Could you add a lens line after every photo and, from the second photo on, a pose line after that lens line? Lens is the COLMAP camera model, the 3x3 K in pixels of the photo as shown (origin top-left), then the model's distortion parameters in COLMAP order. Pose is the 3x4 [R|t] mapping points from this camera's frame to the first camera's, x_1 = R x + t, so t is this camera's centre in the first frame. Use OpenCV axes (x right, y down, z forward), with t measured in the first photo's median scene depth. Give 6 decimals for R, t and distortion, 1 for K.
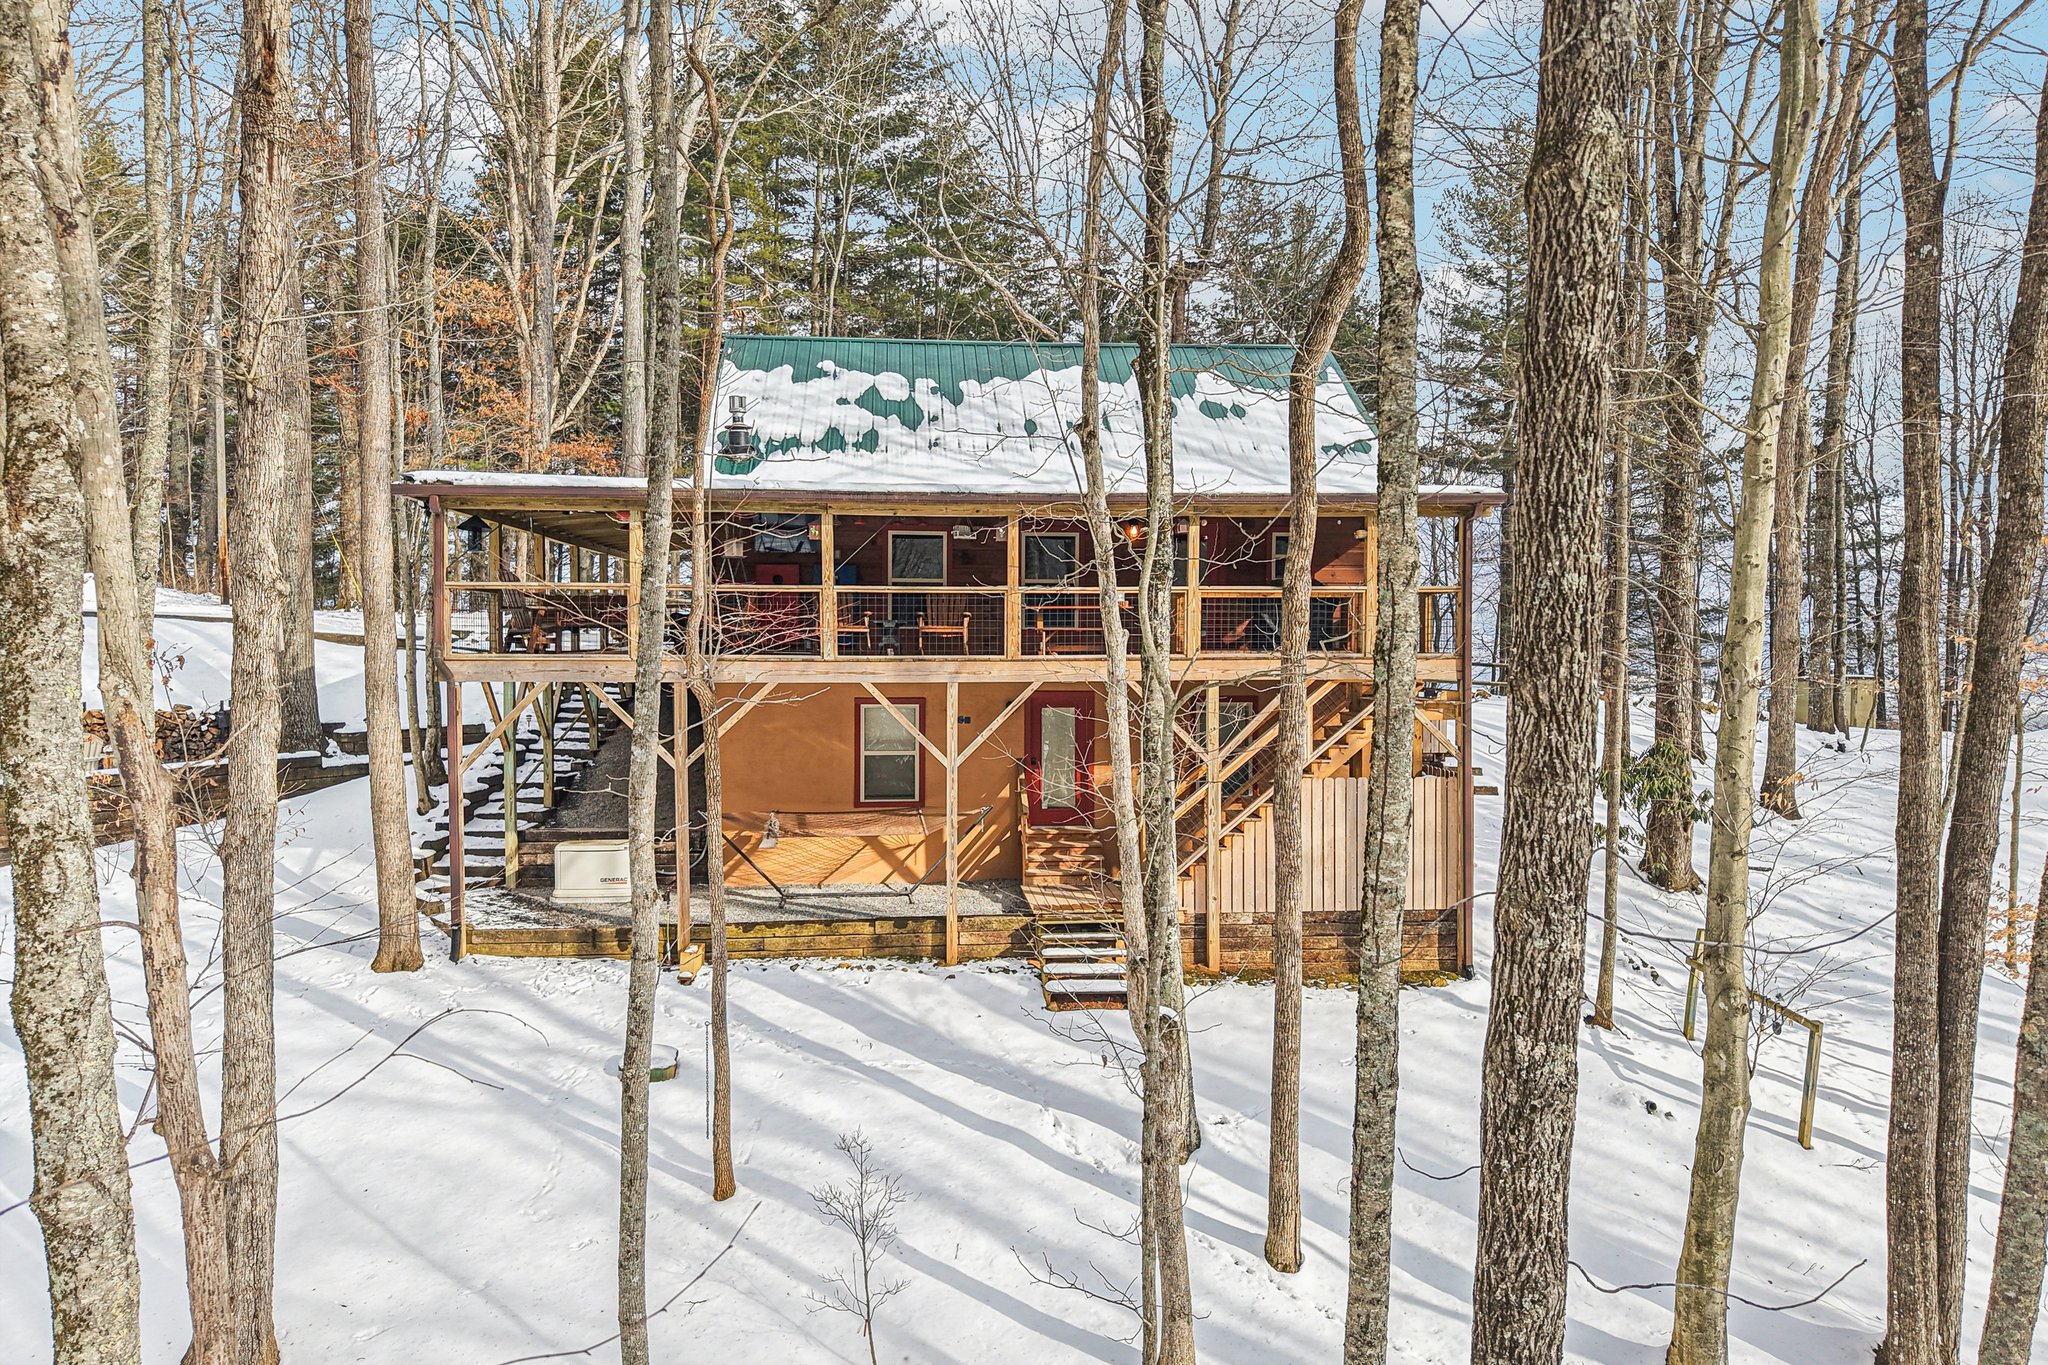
lens RADIAL K [[1425.8, 0, 1024.6], [0, 1425.8, 637.4], [0, 0, 1]] dist [0.006410, -0.000088]
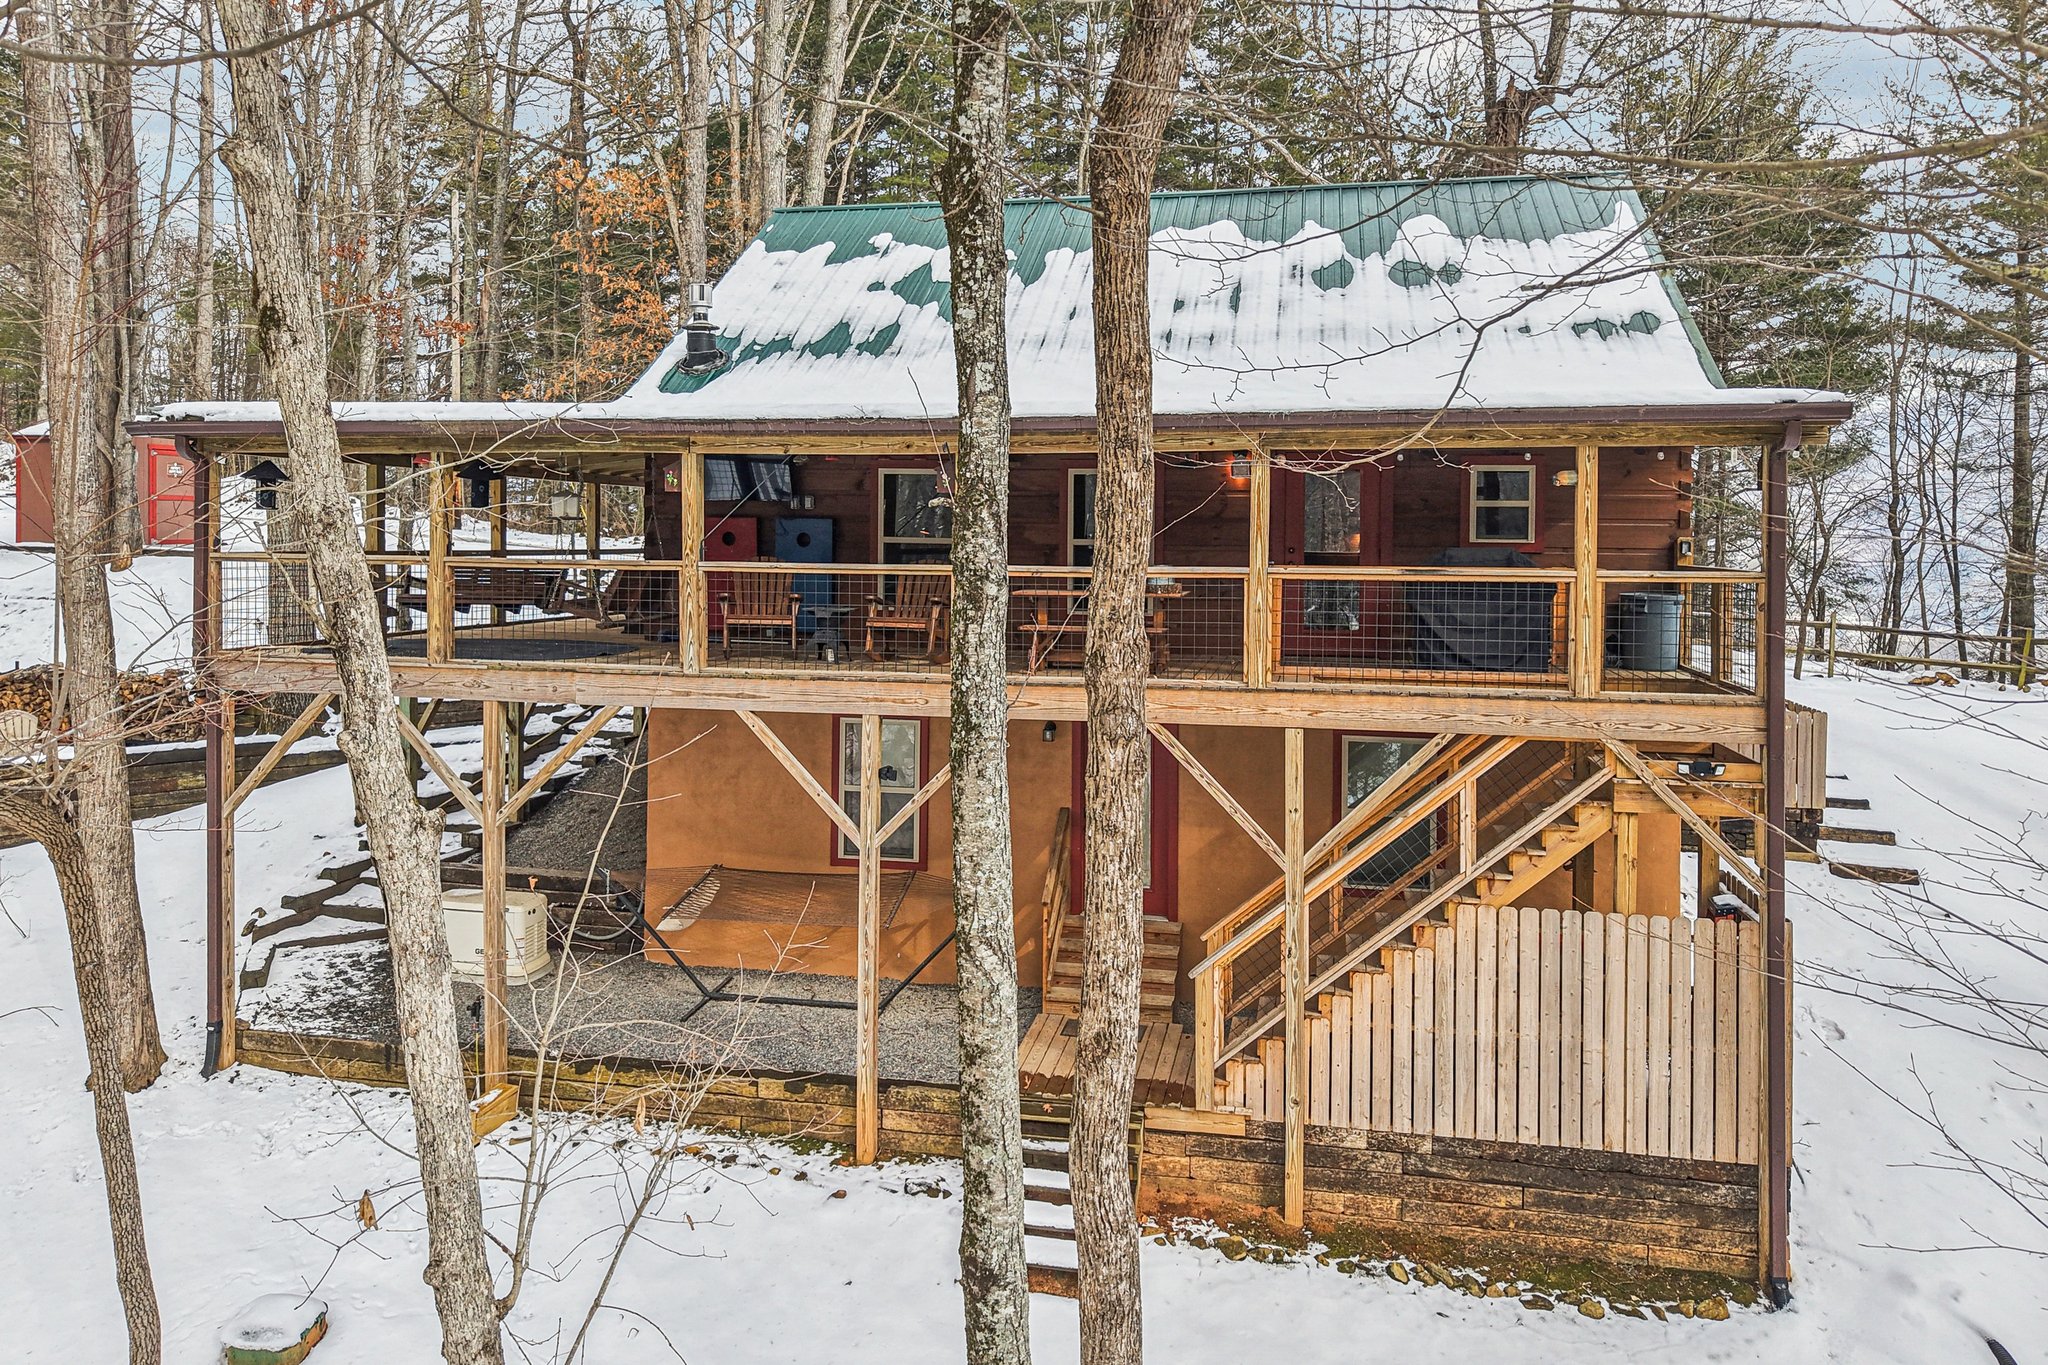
lens RADIAL K [[1433.4, 0, 1018.6], [0, 1433.4, 520.7], [0, 0, 1]] dist [0.004070, -0.000622]
pose [[0.952599, 0.004146, -0.304202, 0.200228], [-0.006872, 0.999945, -0.007893, -0.049209], [0.304152, 0.009609, 0.952575, 0.395230]]
